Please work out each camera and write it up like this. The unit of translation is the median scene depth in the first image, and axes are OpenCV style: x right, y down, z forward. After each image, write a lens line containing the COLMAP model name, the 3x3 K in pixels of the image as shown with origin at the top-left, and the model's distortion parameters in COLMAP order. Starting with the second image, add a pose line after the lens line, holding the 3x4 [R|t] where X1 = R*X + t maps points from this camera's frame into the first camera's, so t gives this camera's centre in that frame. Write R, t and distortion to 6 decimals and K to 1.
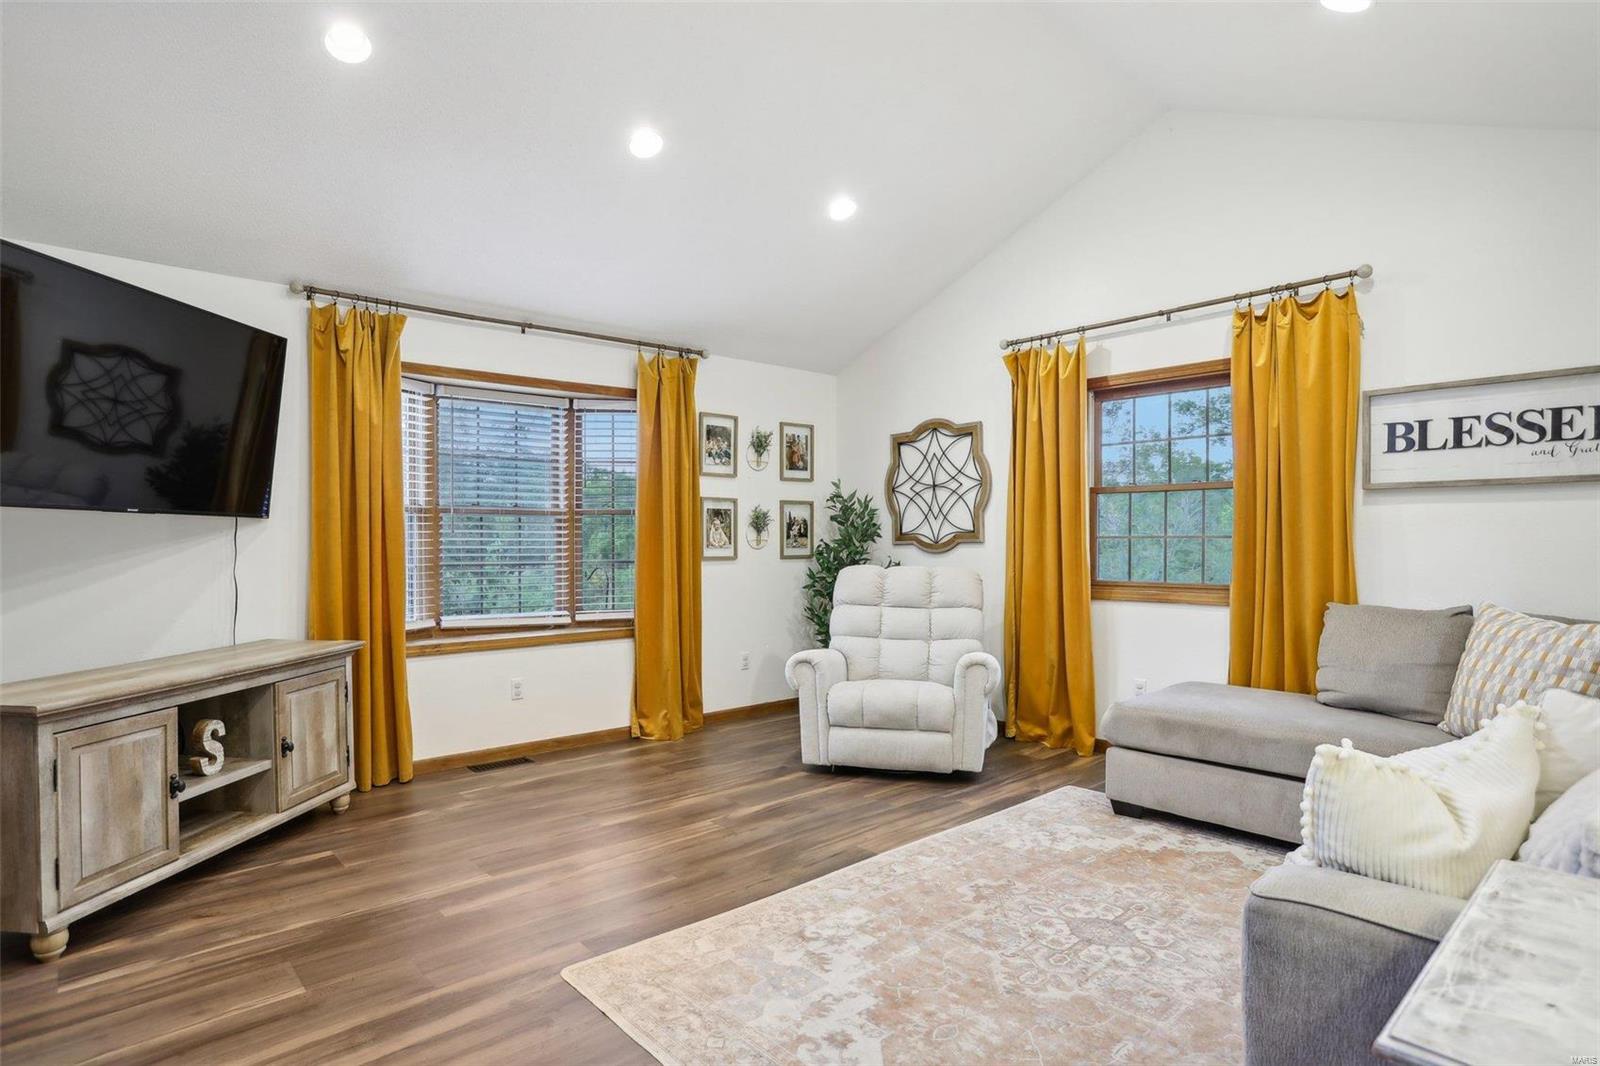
lens RADIAL K [[828.8, 0, 791.7], [0, 828.8, 539.0], [0, 0, 1]] dist [-0.053571, 0.017388]
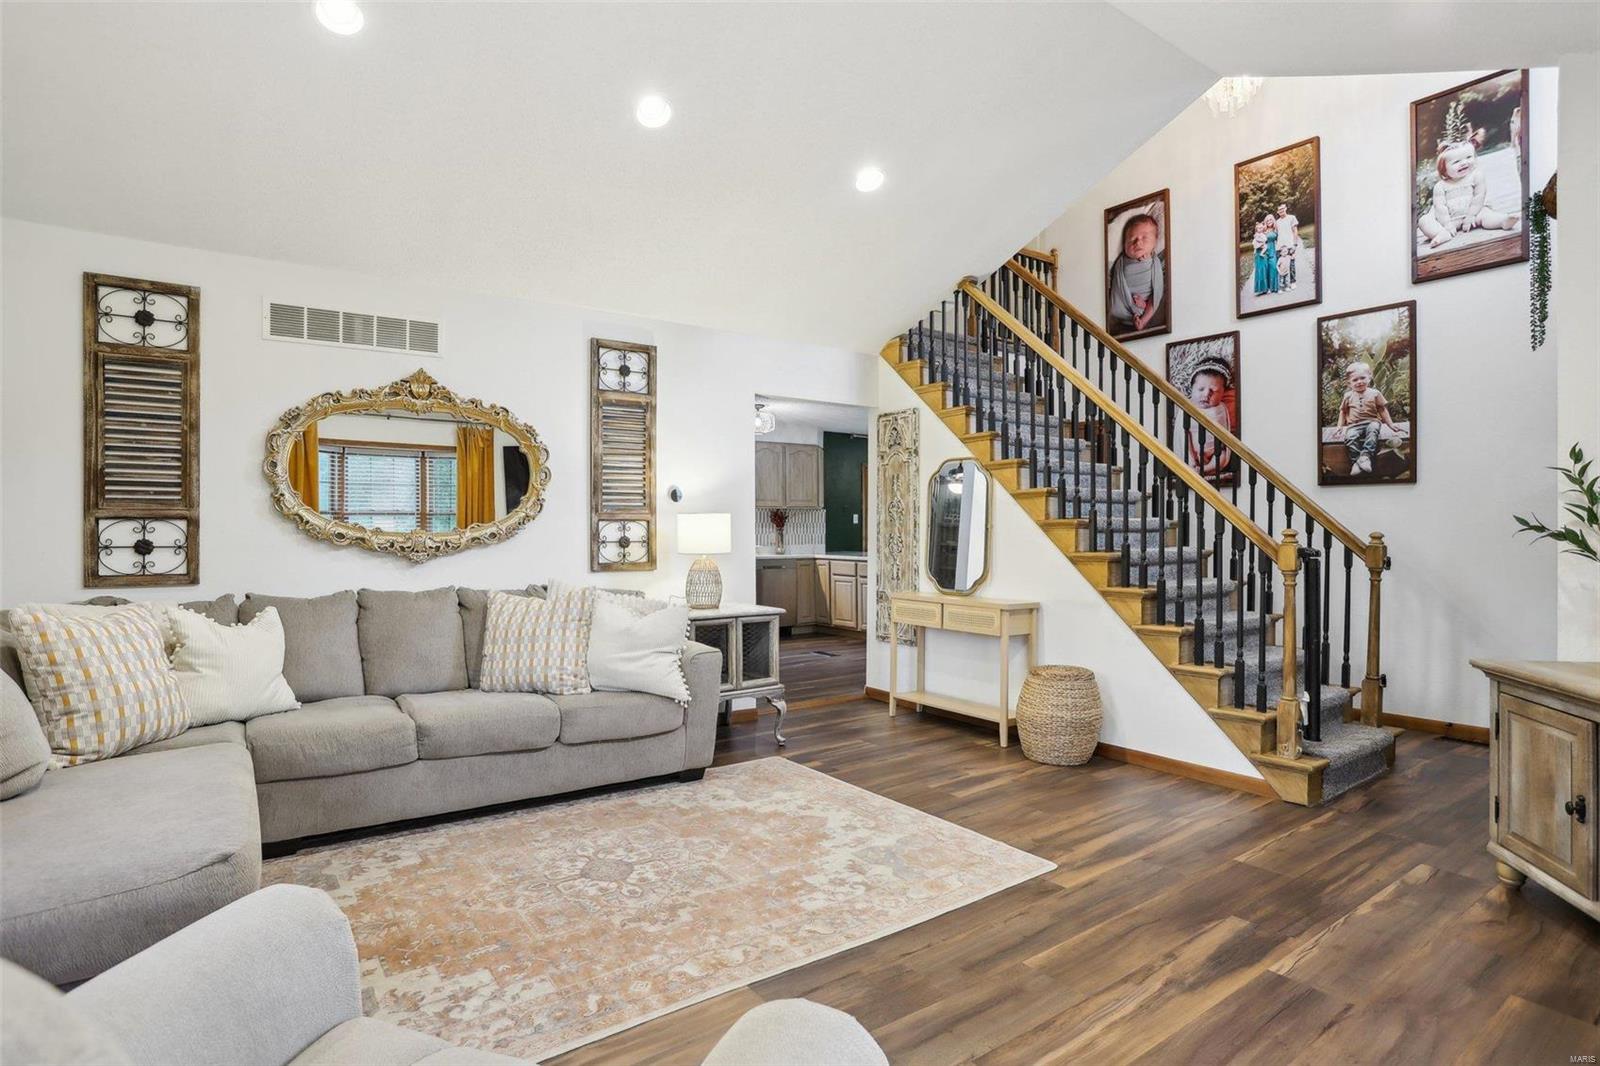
lens RADIAL K [[828.8, 0, 797.6], [0, 828.8, 534.5], [0, 0, 1]] dist [-0.053571, 0.017388]
pose [[-0.994663, 0.001088, 0.103170, -0.008006], [0.001690, 0.999982, 0.005749, 0.000695], [-0.103162, 0.005892, -0.994647, 2.108852]]
